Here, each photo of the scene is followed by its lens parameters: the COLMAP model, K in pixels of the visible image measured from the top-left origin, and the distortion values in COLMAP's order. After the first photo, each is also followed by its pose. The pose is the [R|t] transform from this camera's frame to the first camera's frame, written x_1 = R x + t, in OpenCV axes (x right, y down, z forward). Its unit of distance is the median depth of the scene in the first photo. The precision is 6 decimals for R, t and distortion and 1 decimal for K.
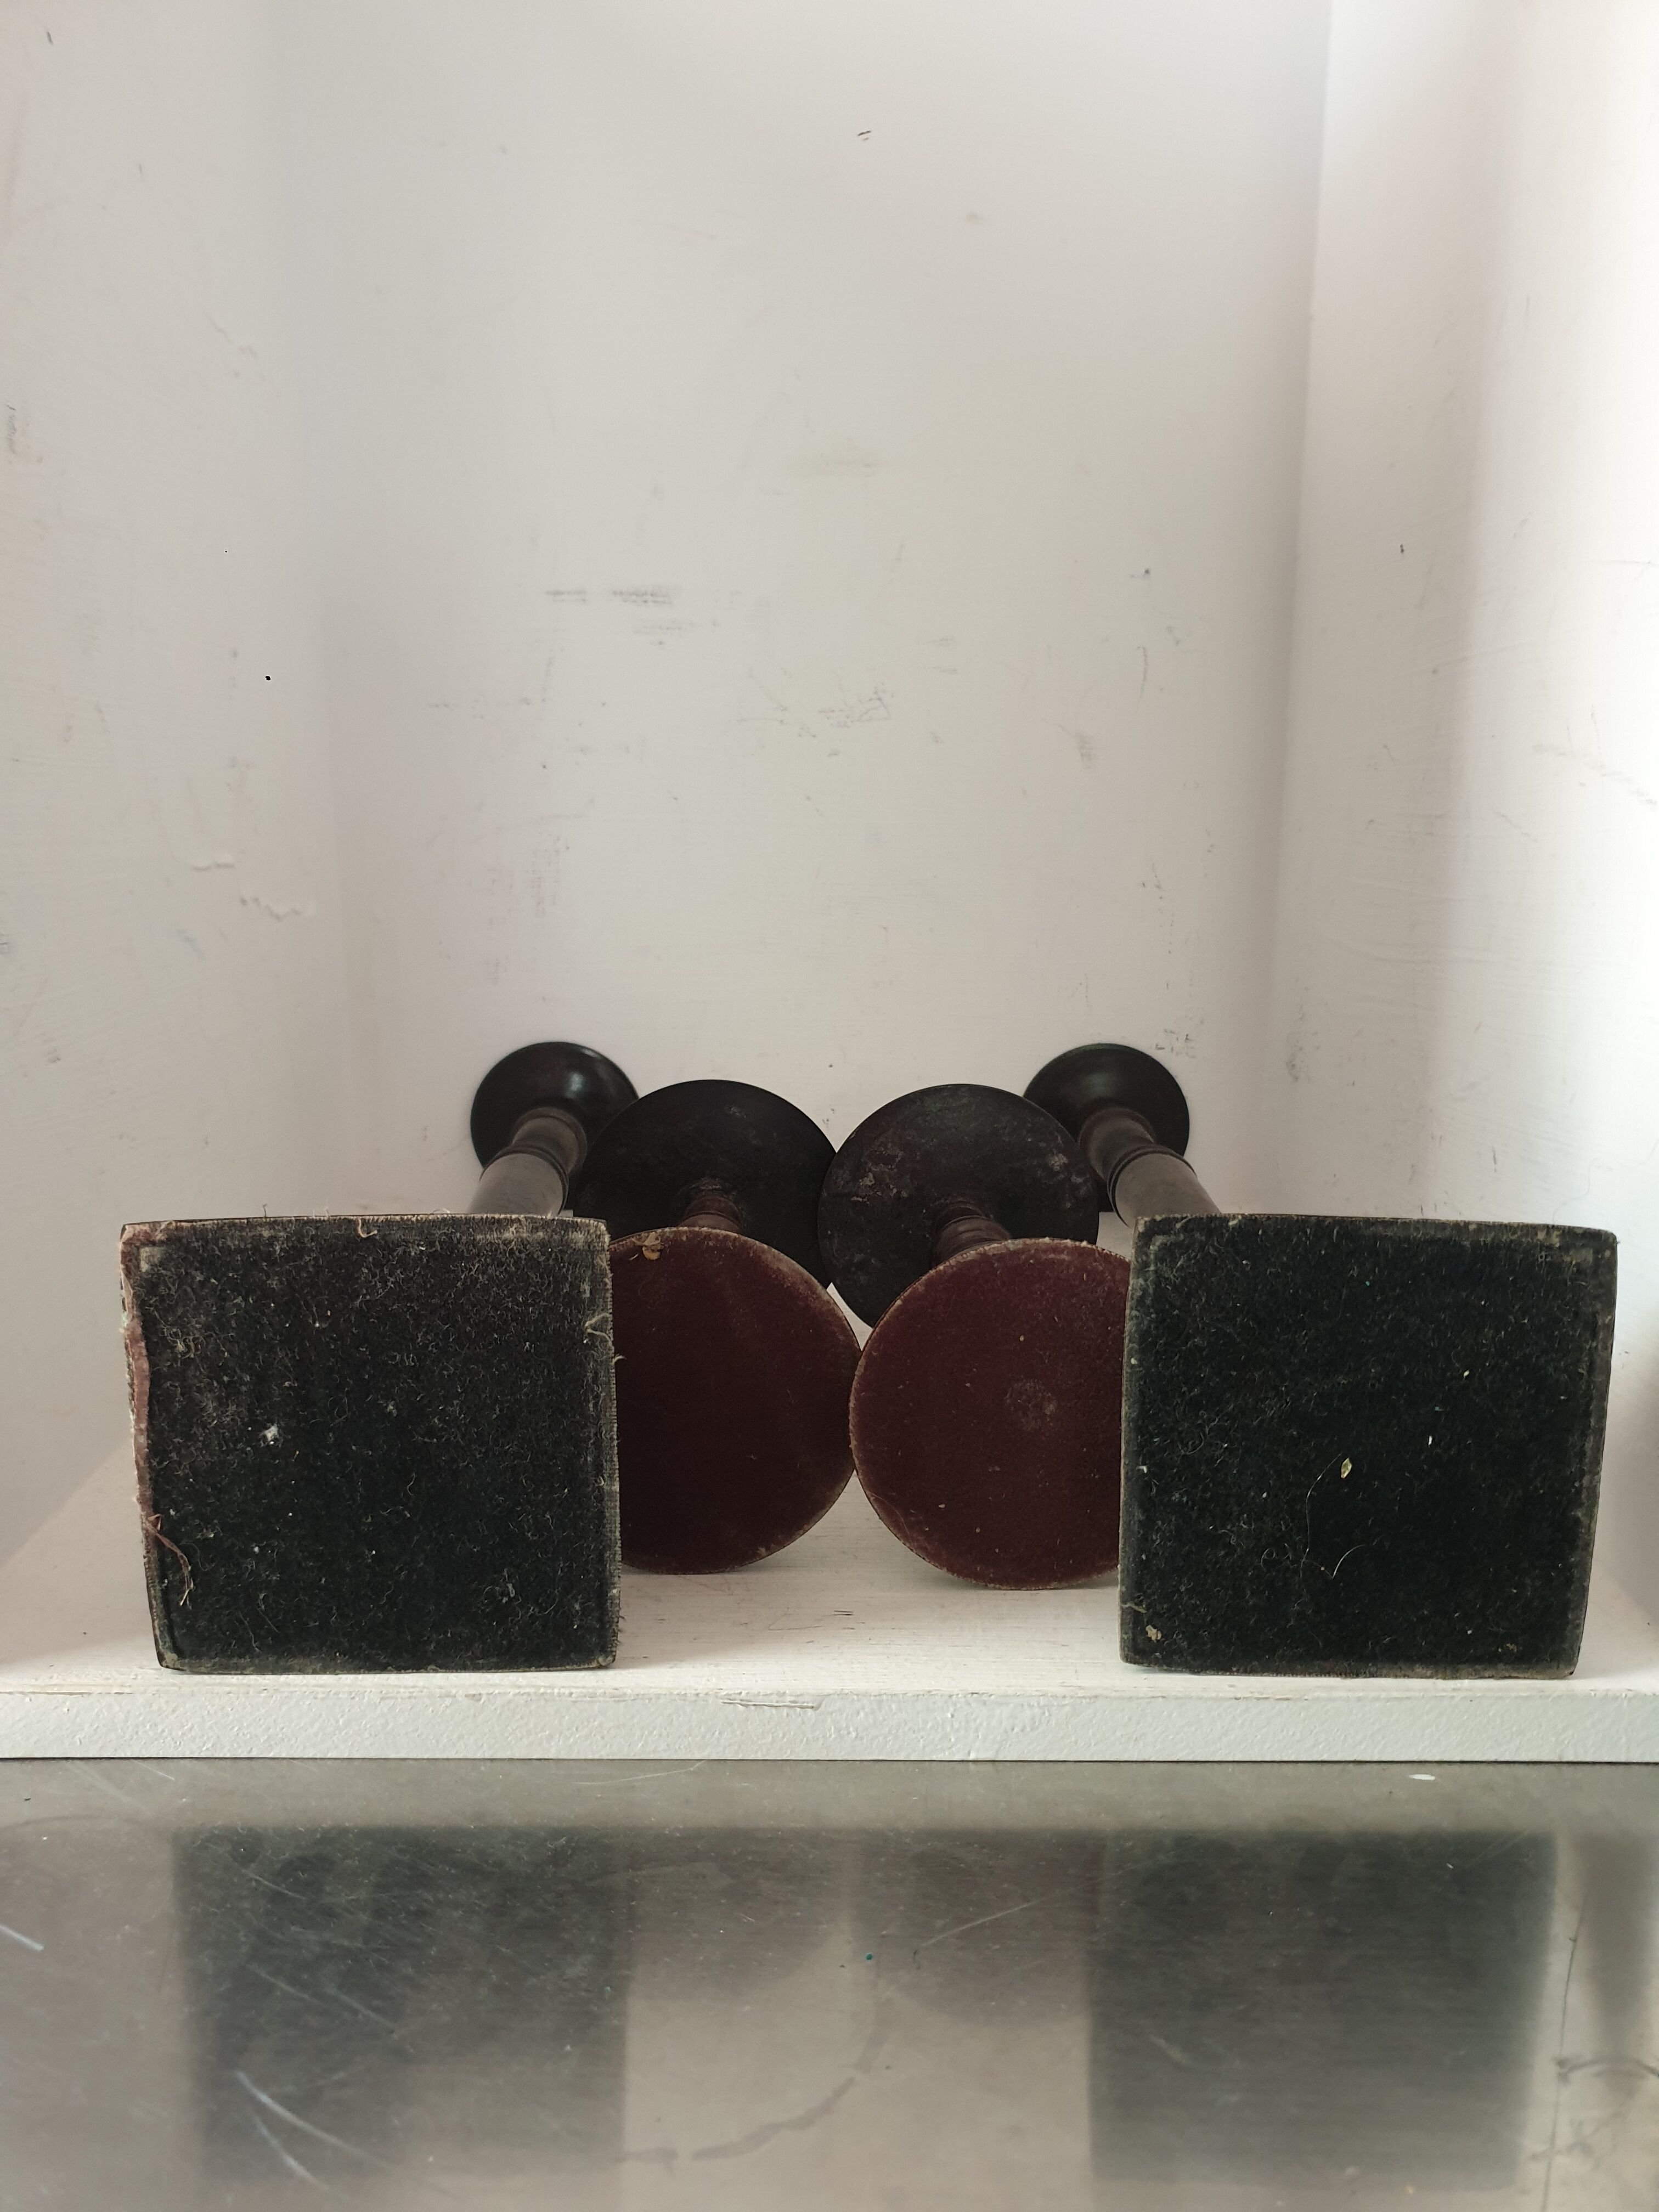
lens RADIAL K [[1798.3, 0, 819.6], [0, 1798.3, 1149.0], [0, 0, 1]] dist [-0.041108, 0.062215]
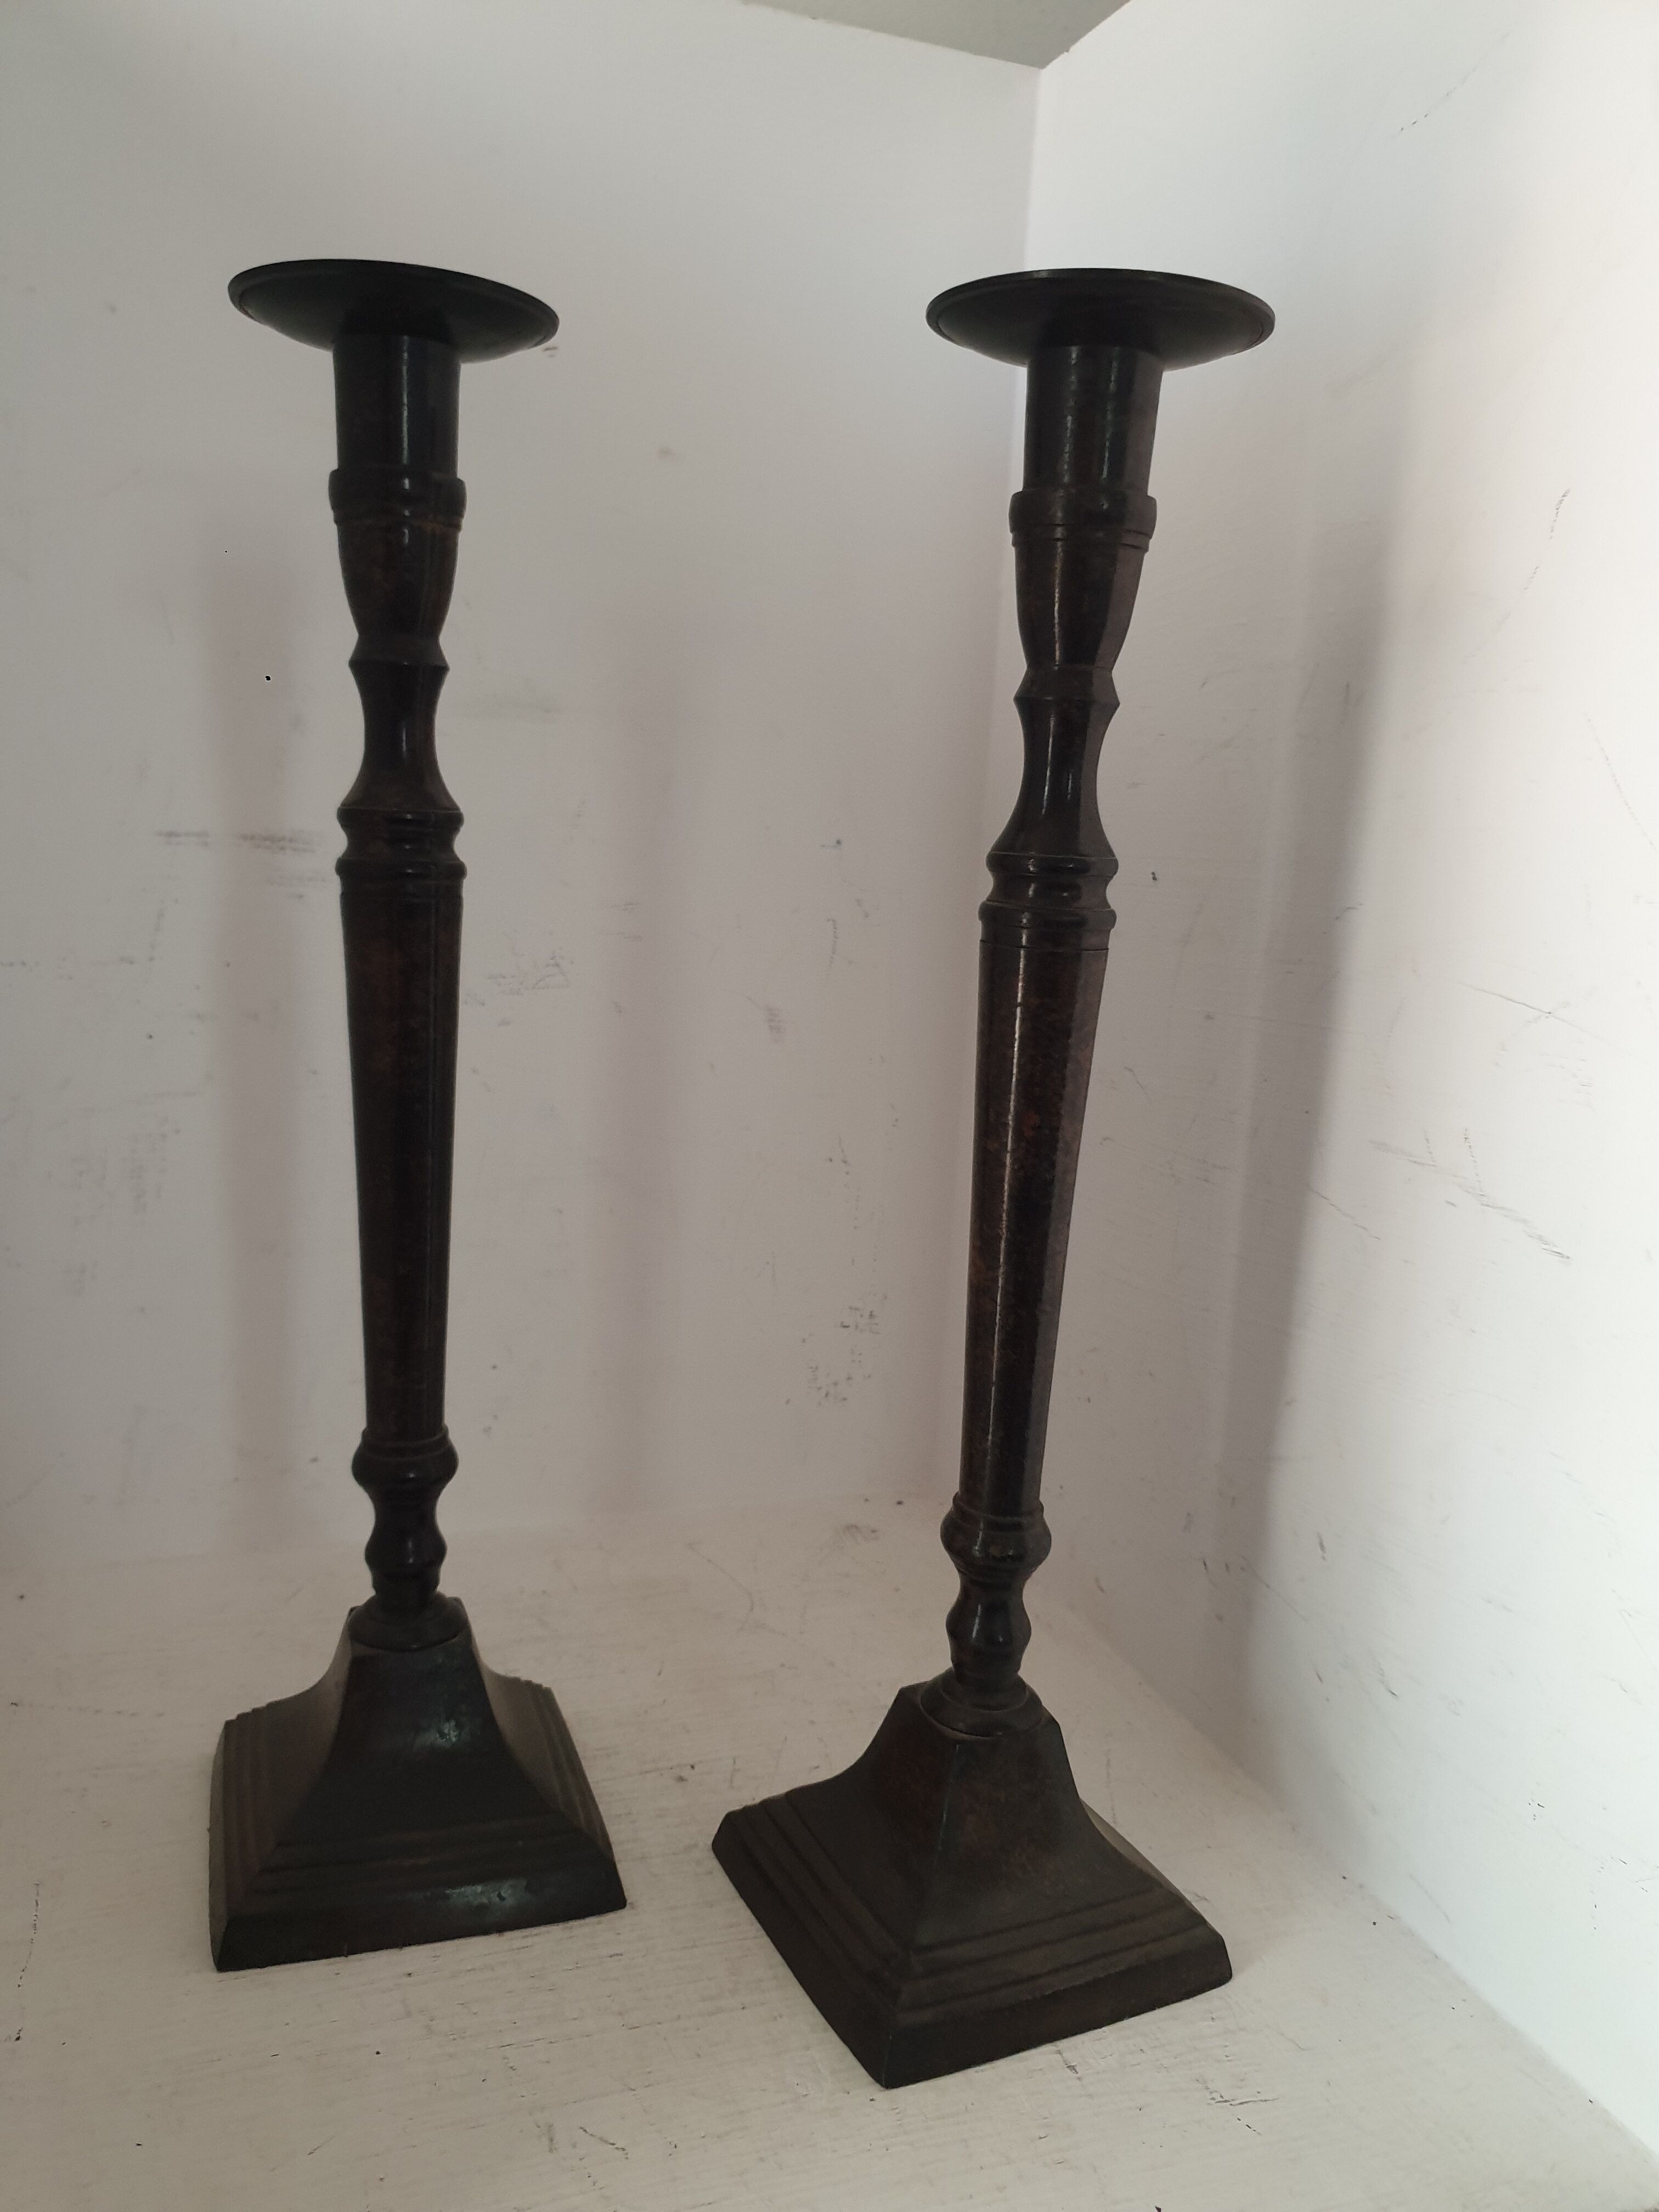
lens RADIAL K [[1798.3, 0, 833.8], [0, 1798.3, 1128.2], [0, 0, 1]] dist [-0.041108, 0.062215]
pose [[0.936309, -0.013586, 0.350914, -0.158258], [0.023705, 0.999417, -0.024558, -0.152917], [-0.350376, 0.031313, 0.936085, 0.129605]]
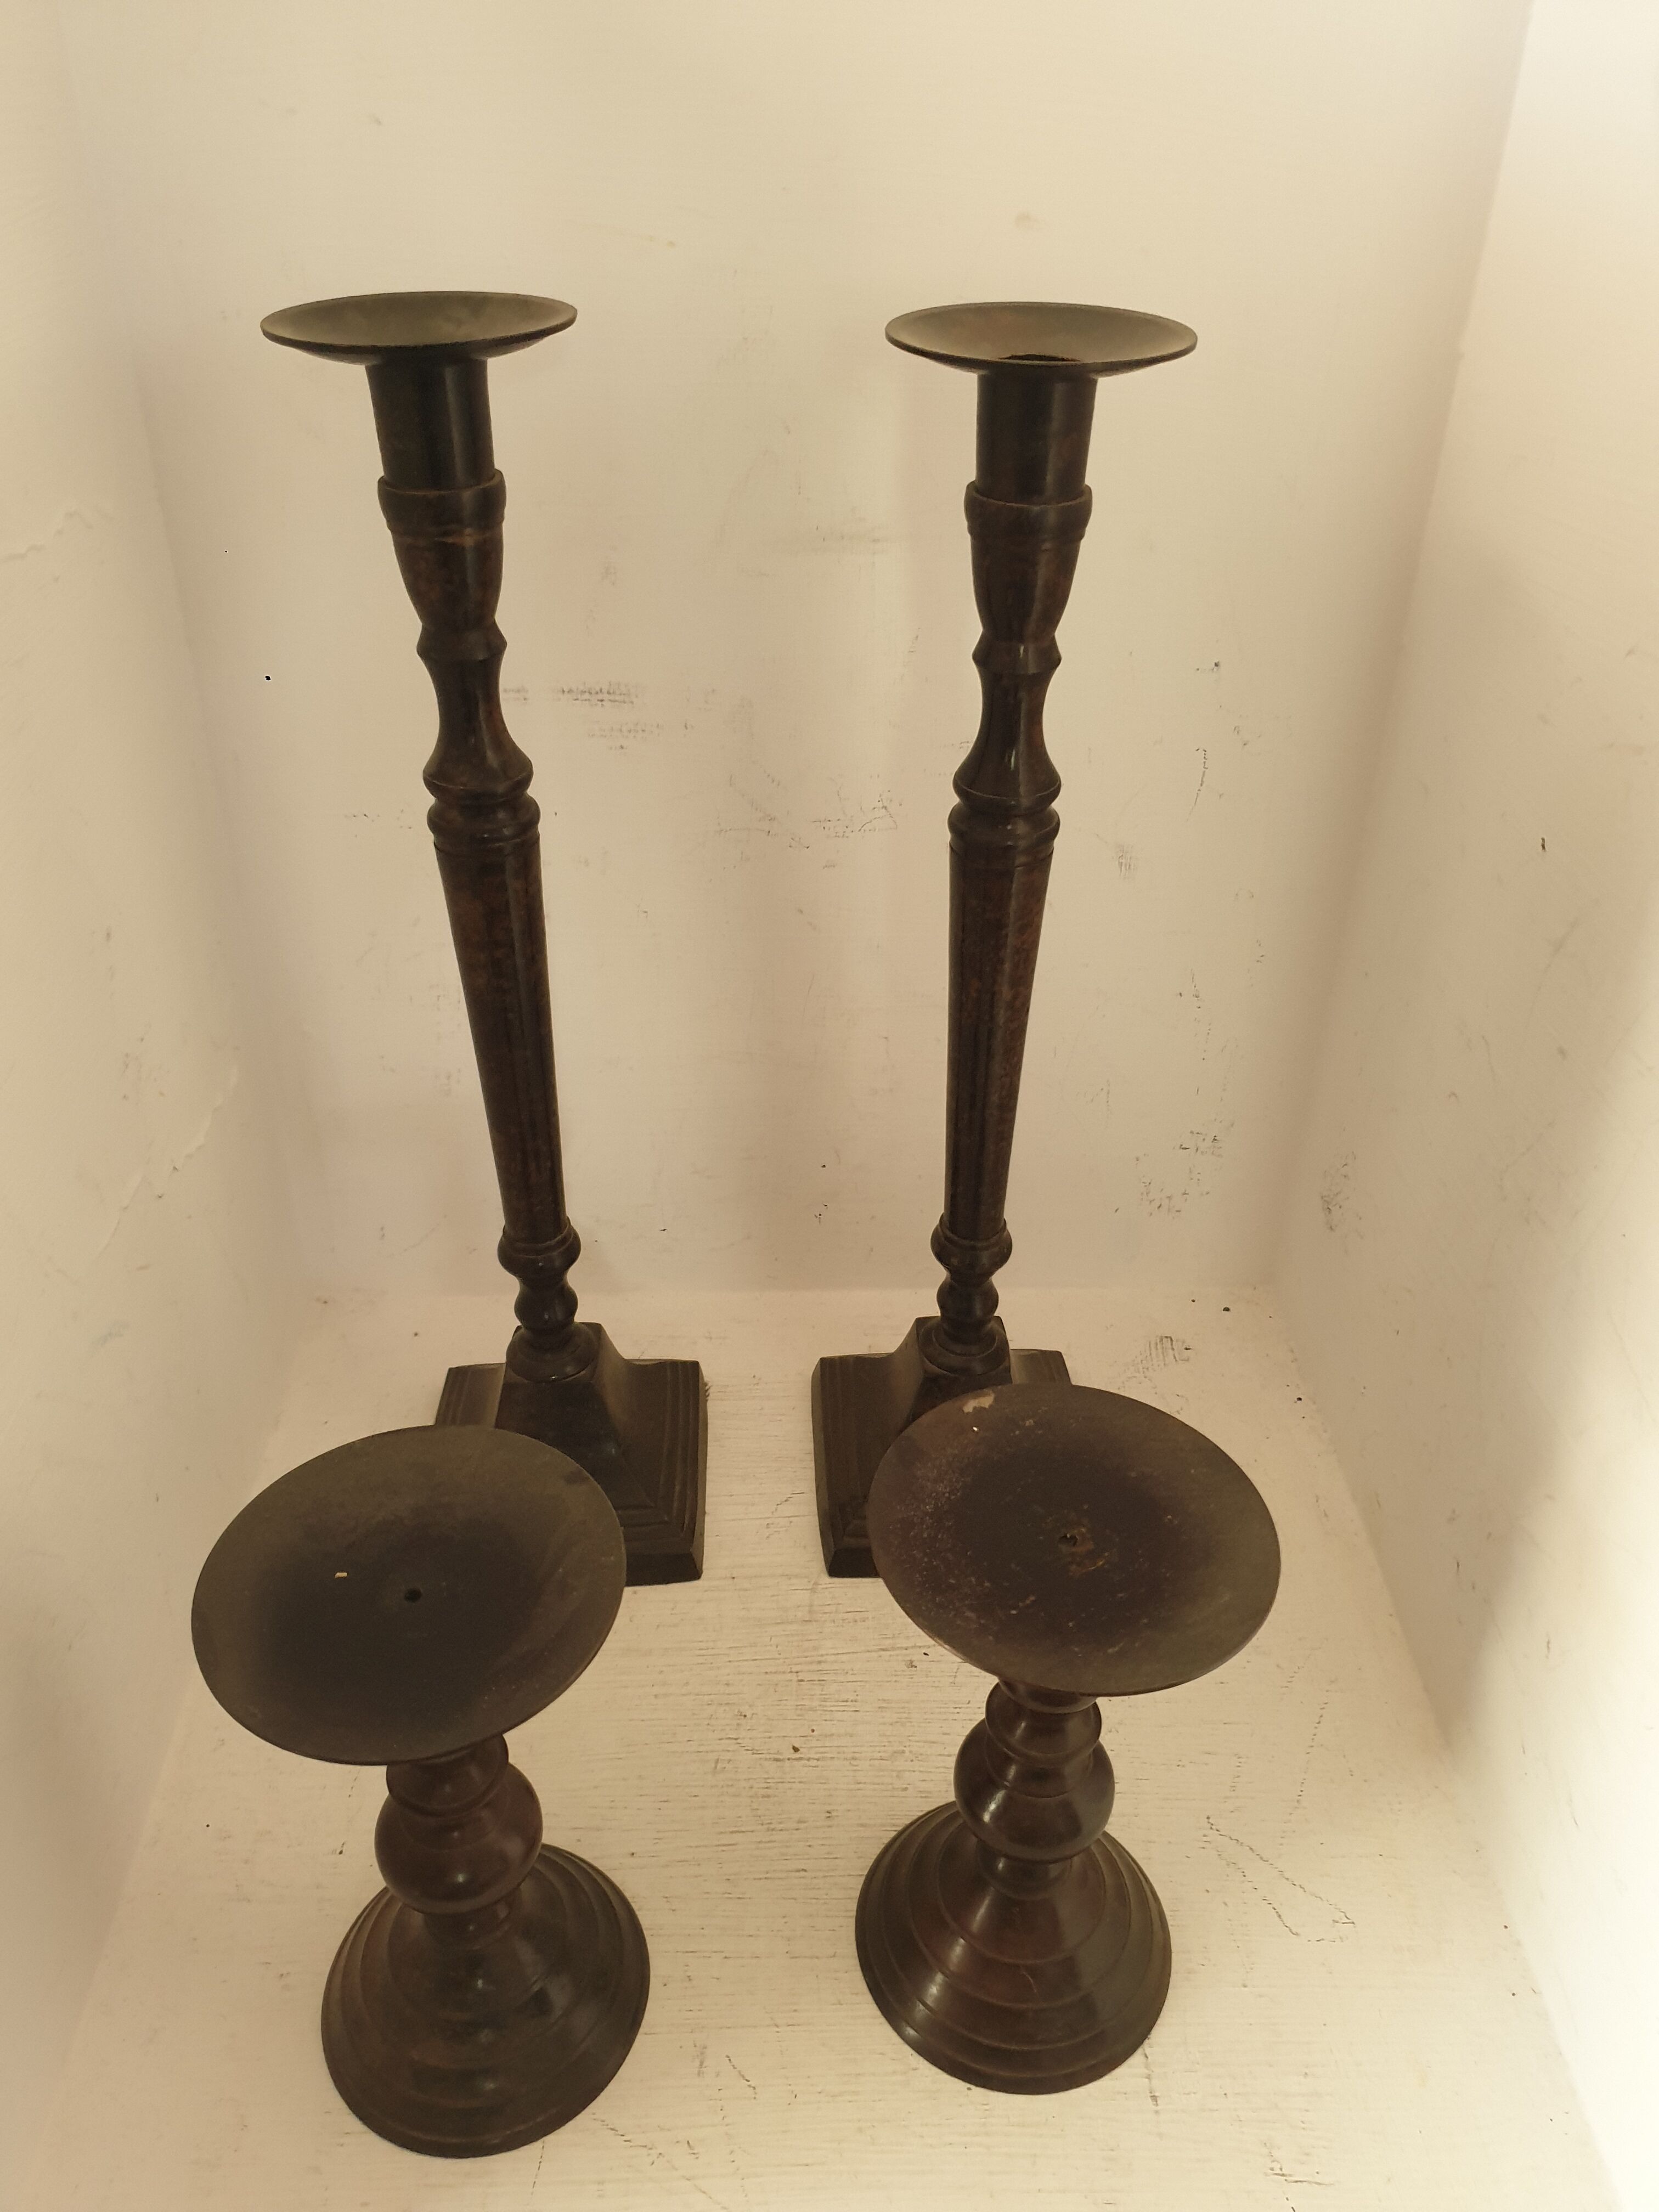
lens RADIAL K [[1798.3, 0, 819.2], [0, 1798.3, 1098.5], [0, 0, 1]] dist [-0.041108, 0.062215]
pose [[0.999712, -0.008382, 0.022481, -0.018258], [-0.000338, 0.931978, 0.362516, -0.451312], [-0.023990, -0.362419, 0.931706, 0.178785]]
